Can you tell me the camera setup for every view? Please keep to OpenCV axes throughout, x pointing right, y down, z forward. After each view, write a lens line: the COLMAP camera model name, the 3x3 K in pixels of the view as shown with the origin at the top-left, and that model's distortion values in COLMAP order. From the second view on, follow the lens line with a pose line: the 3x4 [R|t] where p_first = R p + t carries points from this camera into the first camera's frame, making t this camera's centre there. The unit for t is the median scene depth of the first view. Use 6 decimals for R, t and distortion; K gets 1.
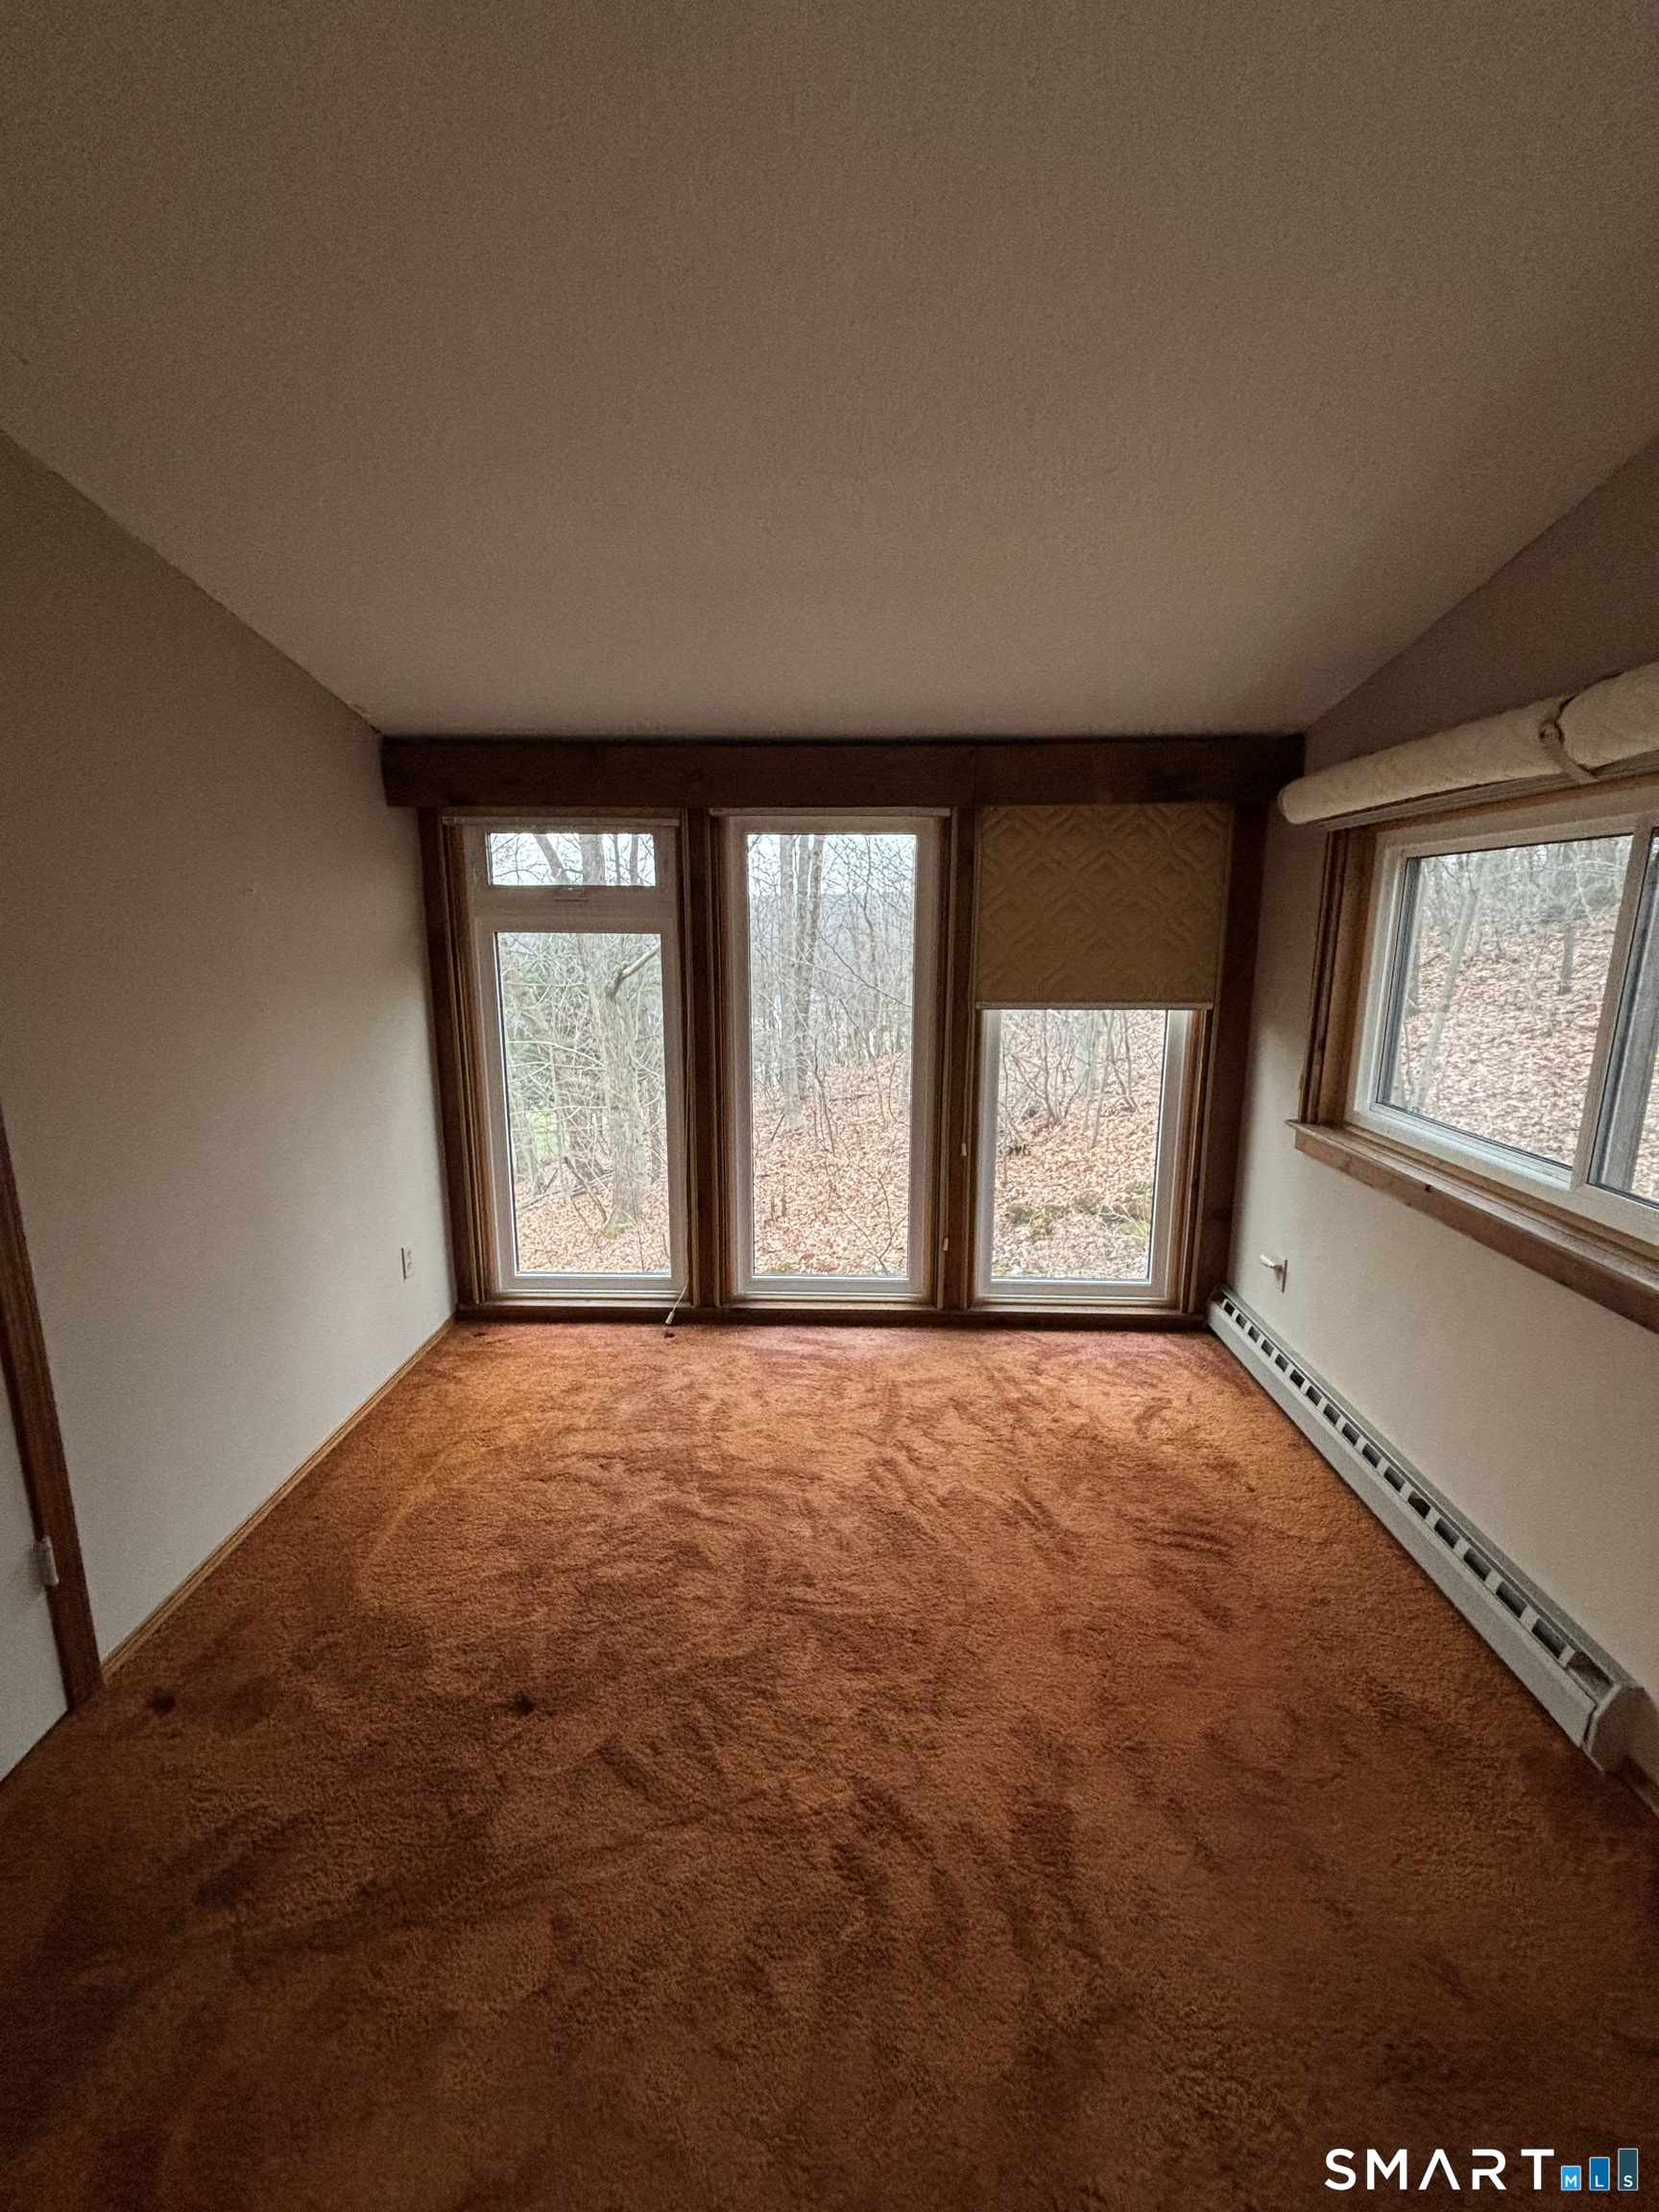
lens RADIAL K [[892.1, 0, 820.6], [0, 892.1, 1100.0], [0, 0, 1]] dist [-0.002924, -0.000901]
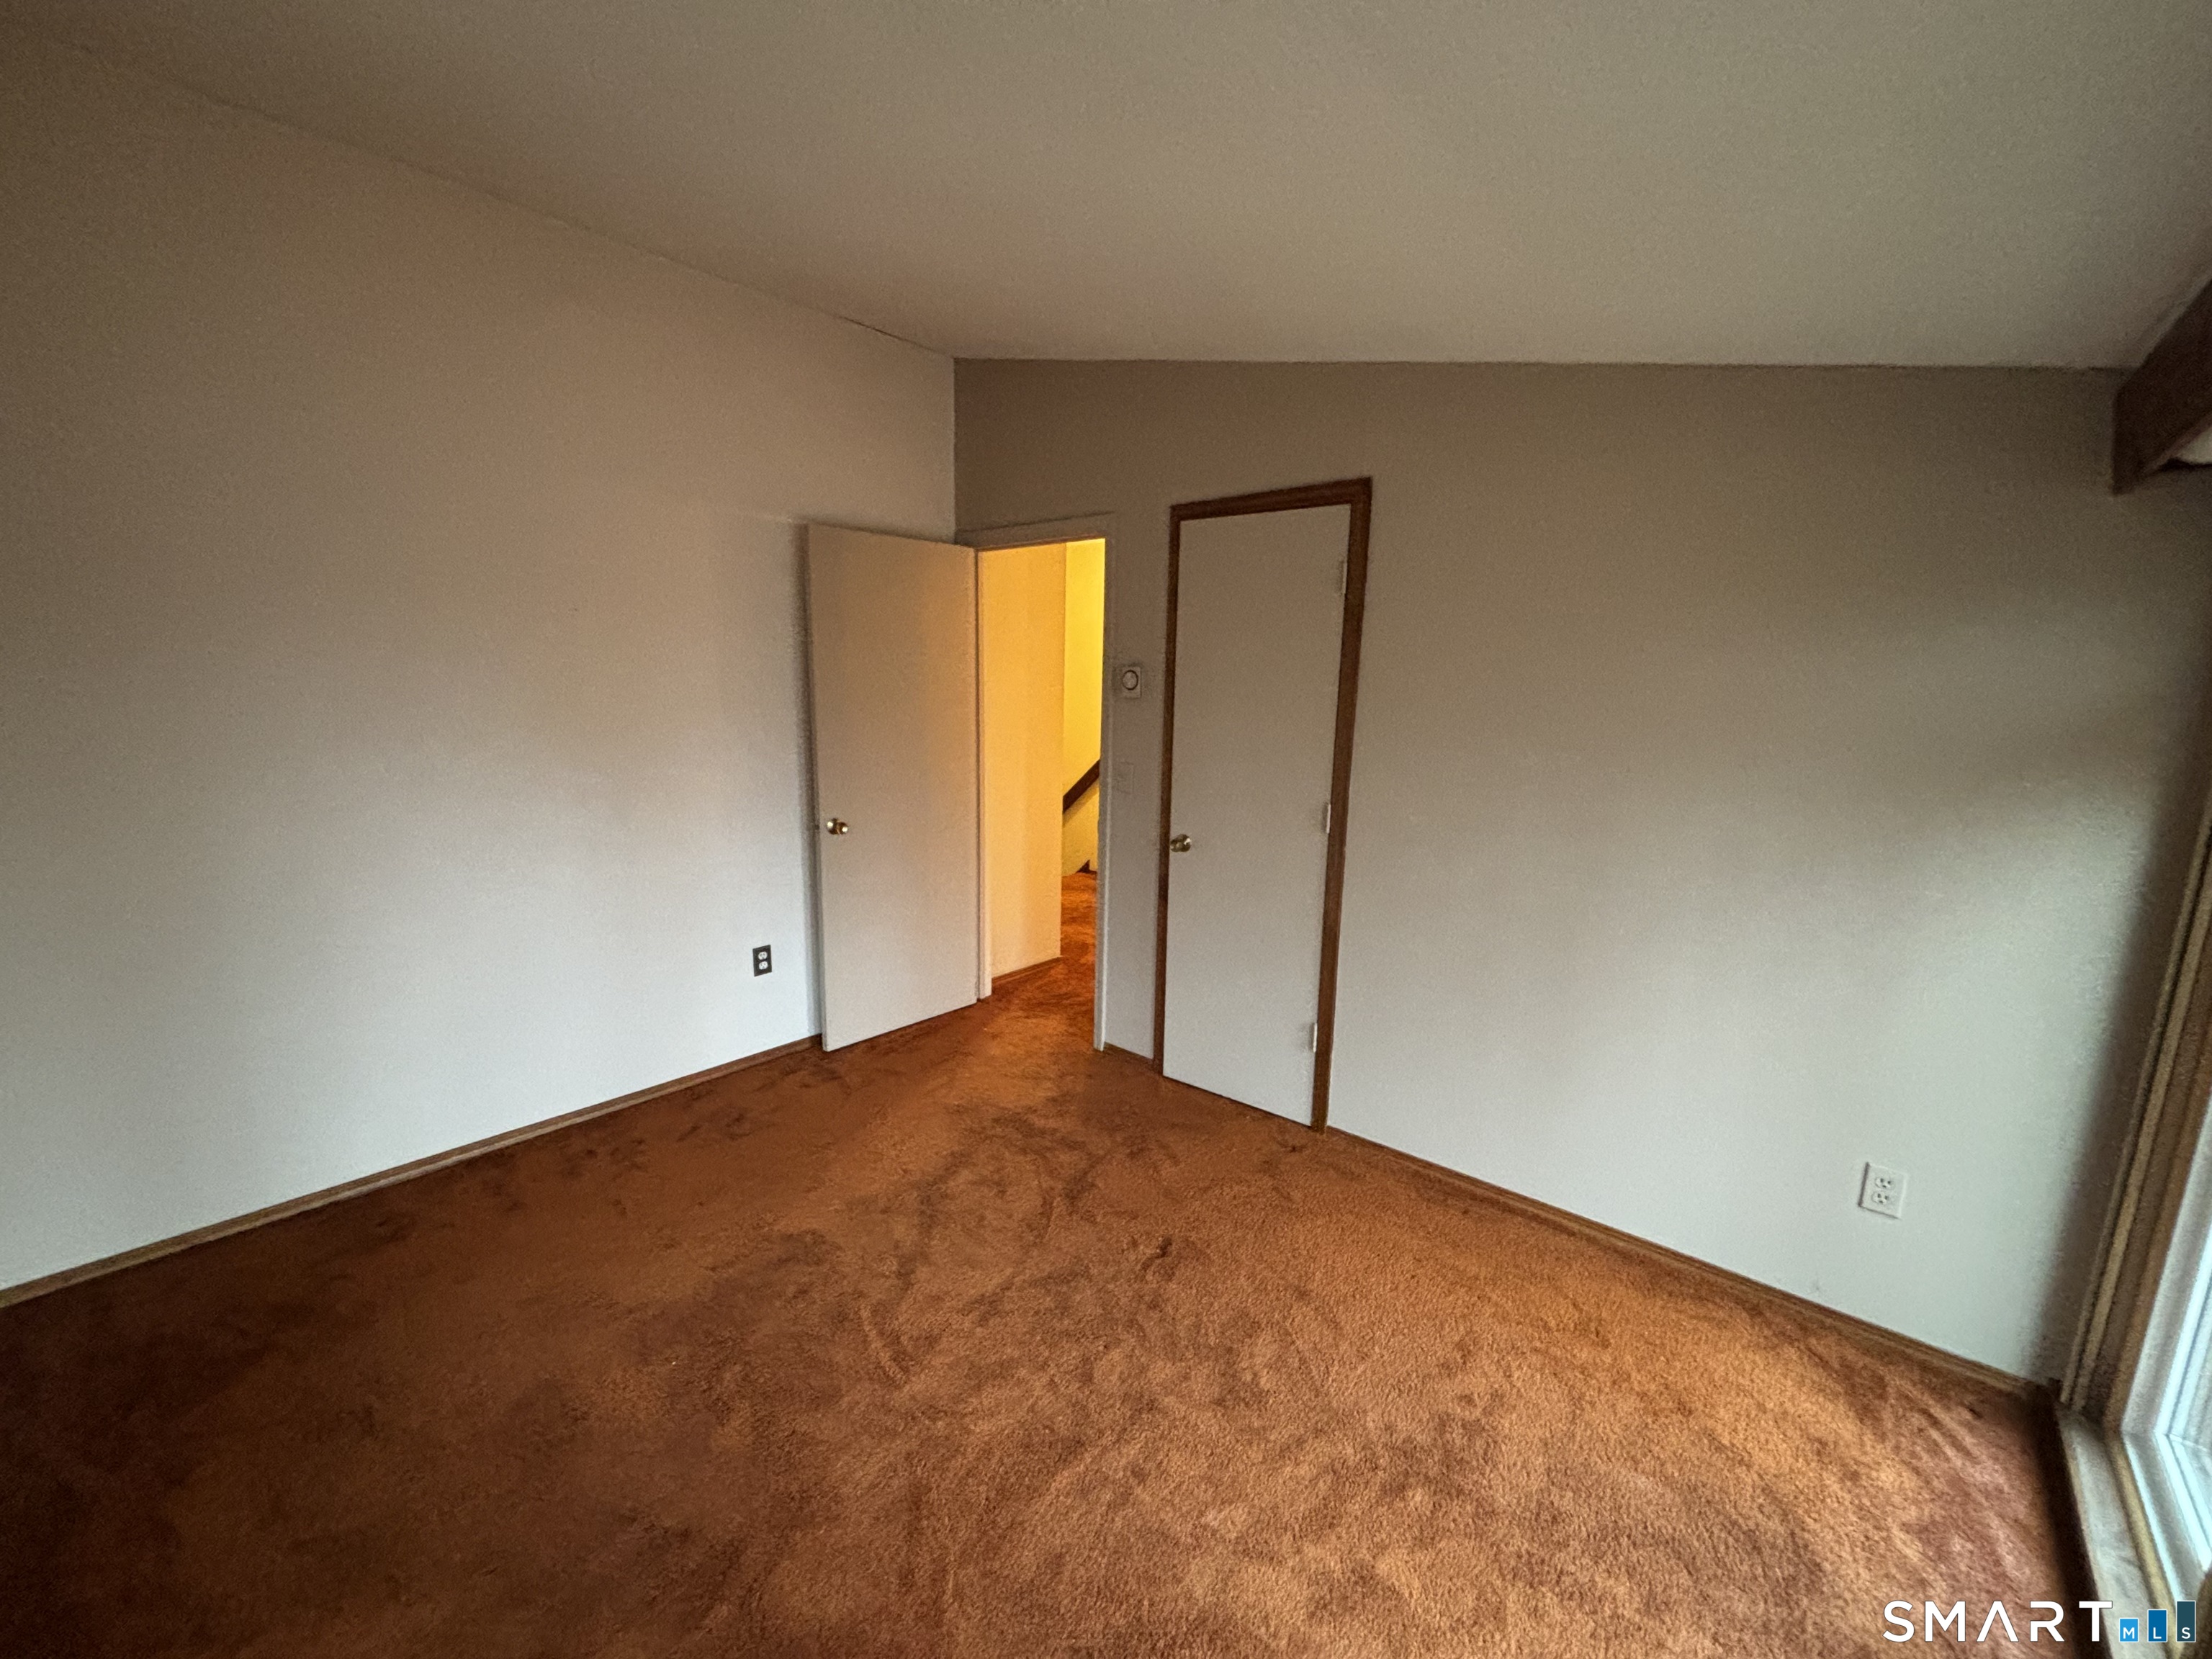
lens RADIAL K [[890.9, 0, 1102.1], [0, 890.9, 824.3], [0, 0, 1]] dist [-0.001899, 0.003331]
pose [[-0.629459, 0.127597, -0.766486, 0.492765], [-0.163435, 0.942619, 0.291135, -0.229256], [0.759652, 0.308528, -0.572486, 1.100289]]
